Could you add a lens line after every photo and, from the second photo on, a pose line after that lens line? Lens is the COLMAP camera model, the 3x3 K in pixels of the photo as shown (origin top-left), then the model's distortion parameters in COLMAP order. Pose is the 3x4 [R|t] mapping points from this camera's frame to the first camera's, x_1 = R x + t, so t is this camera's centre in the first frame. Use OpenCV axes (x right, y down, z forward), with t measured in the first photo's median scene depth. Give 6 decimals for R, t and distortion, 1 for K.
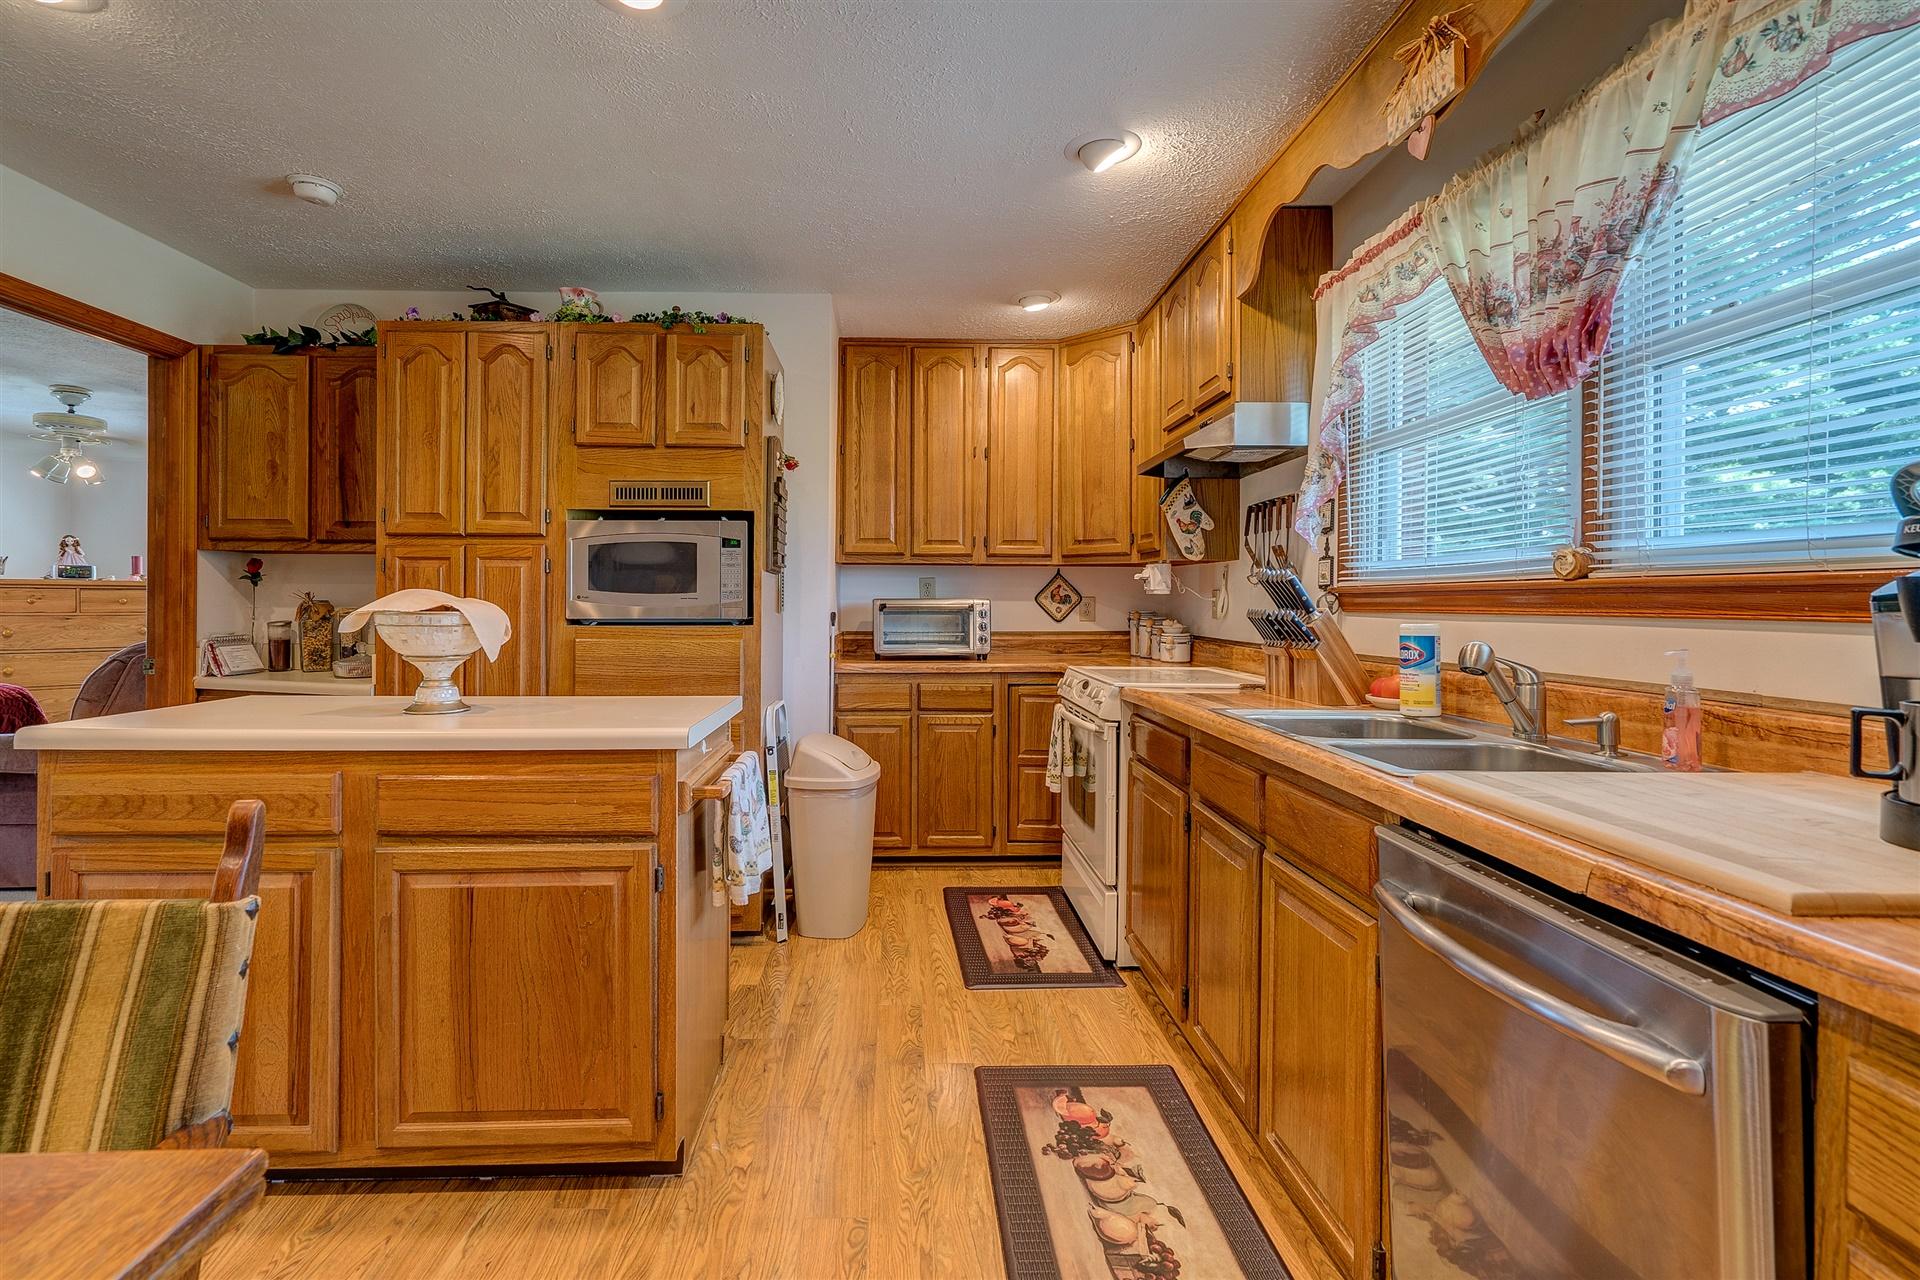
lens RADIAL K [[899.1, 0, 898.2], [0, 899.1, 597.6], [0, 0, 1]] dist [0.000241, 0.000100]
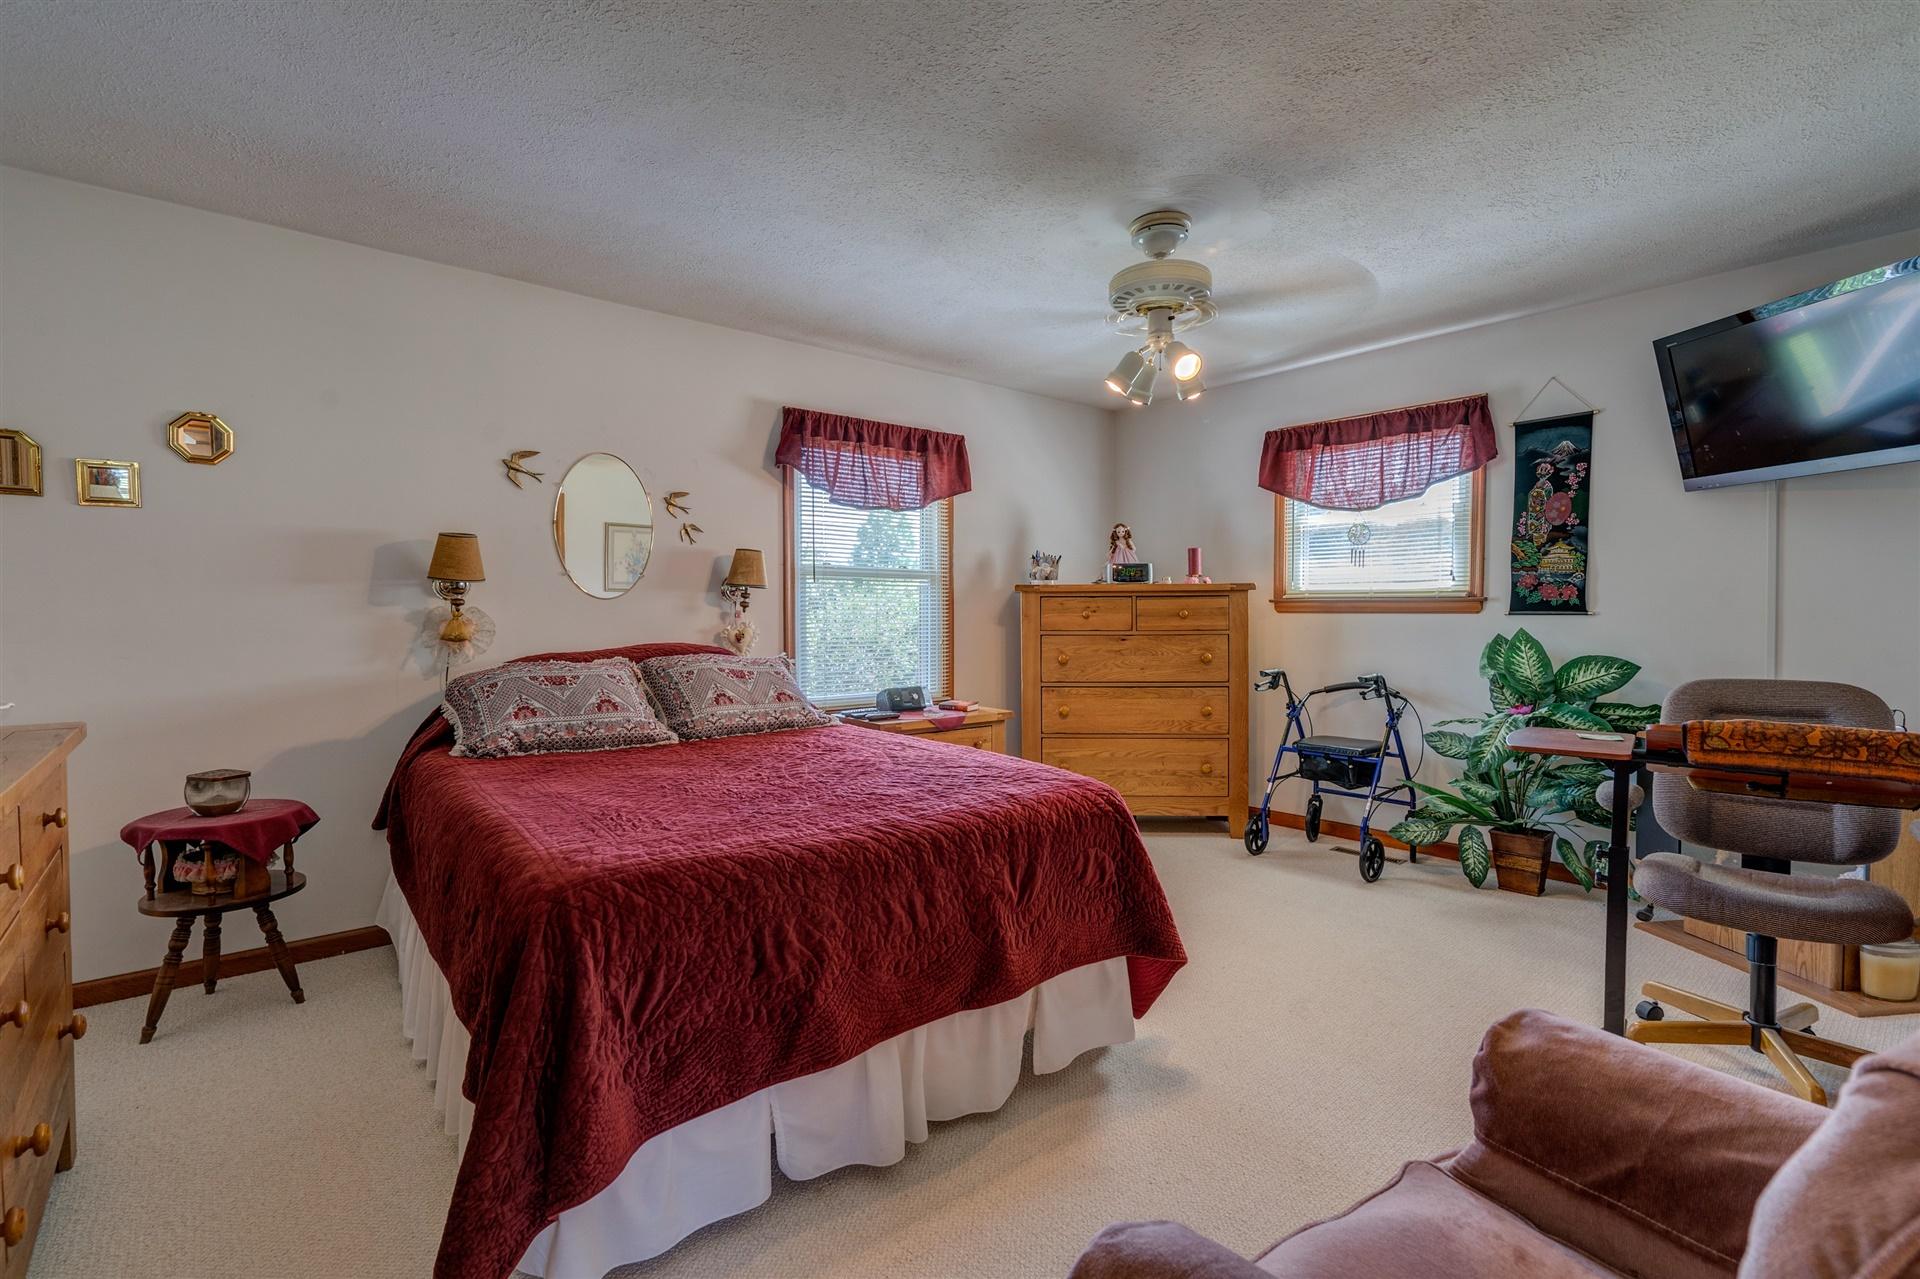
lens RADIAL K [[884.9, 0, 953.4], [0, 884.9, 635.2], [0, 0, 1]] dist [0.003107, 0.000363]
pose [[0.644105, 0.012987, -0.764827, -0.479600], [0.012398, 0.999547, 0.027414, -0.000475], [0.764837, -0.027139, 0.643653, 0.452117]]
